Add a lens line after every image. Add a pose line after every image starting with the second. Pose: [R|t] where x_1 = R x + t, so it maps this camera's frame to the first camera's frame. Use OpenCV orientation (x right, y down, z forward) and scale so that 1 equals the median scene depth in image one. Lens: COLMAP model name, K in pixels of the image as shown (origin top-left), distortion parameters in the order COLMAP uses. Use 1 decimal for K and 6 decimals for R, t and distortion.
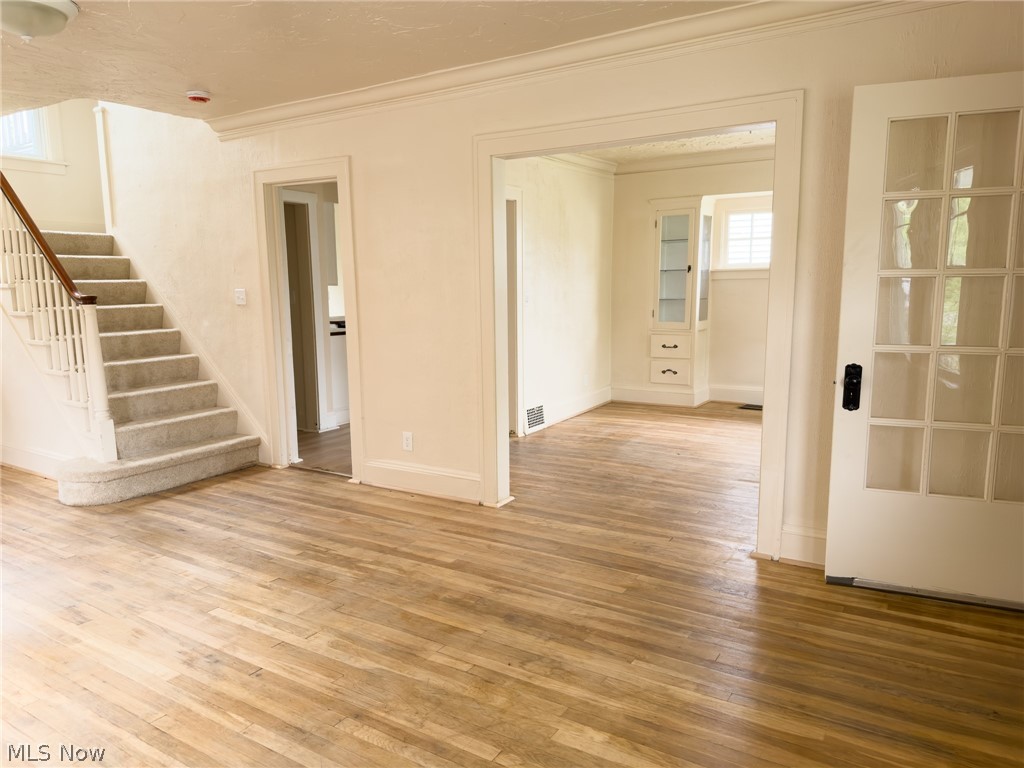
lens RADIAL K [[713.9, 0, 511.7], [0, 713.9, 385.7], [0, 0, 1]] dist [0.047837, -0.059074]
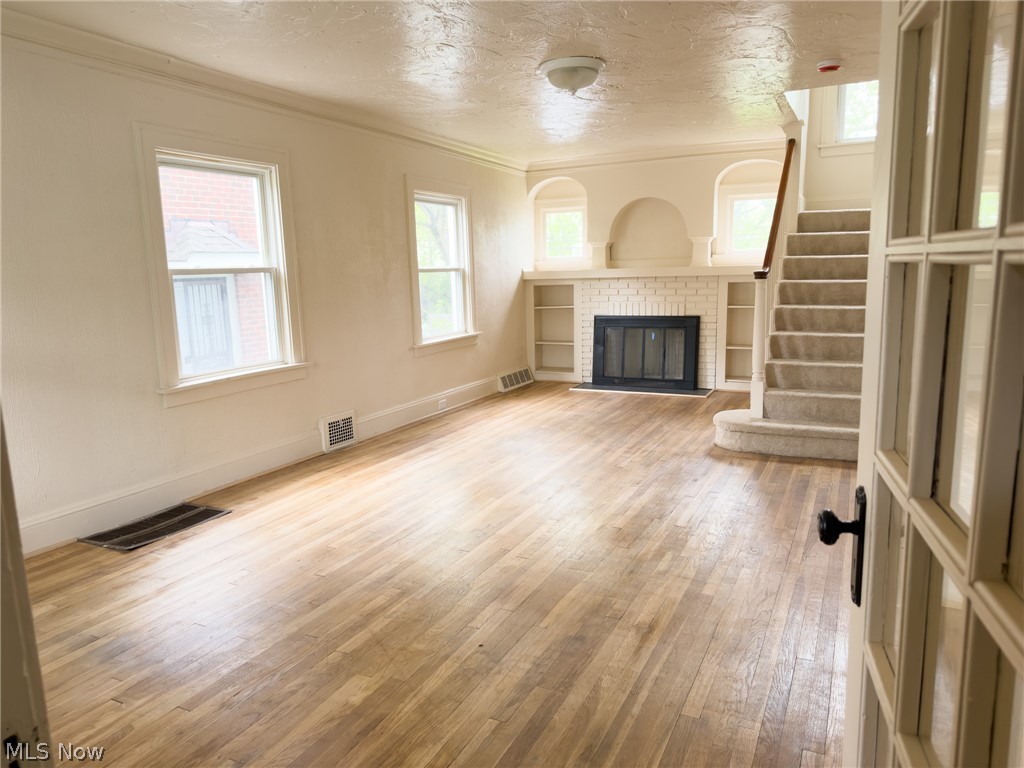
lens RADIAL K [[713.9, 0, 512.0], [0, 713.9, 377.6], [0, 0, 1]] dist [0.047837, -0.059074]
pose [[0.114846, 0.160657, -0.980306, 0.577229], [-0.126903, 0.981123, 0.145924, -0.084278], [0.985244, 0.107645, 0.133065, 0.536269]]
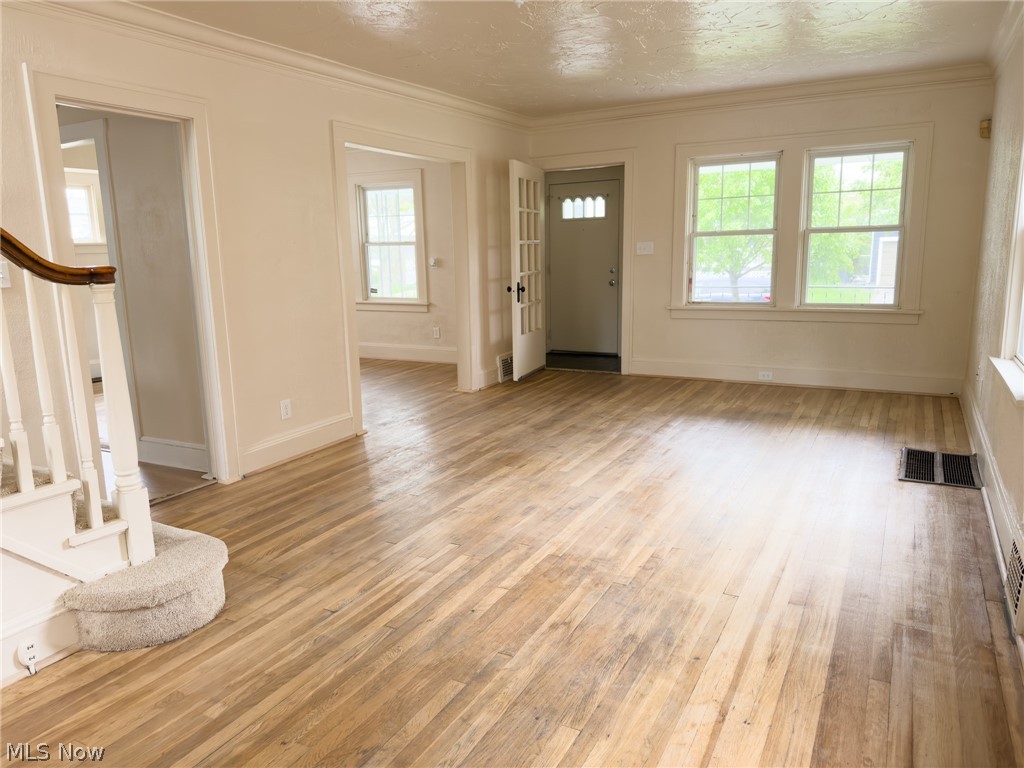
lens RADIAL K [[713.9, 0, 510.2], [0, 713.9, 385.7], [0, 0, 1]] dist [0.047837, -0.059074]
pose [[-0.067526, -0.171604, 0.982849, -1.290866], [0.175231, 0.967745, 0.181006, -0.090166], [-0.982209, 0.184448, -0.035278, 0.822404]]
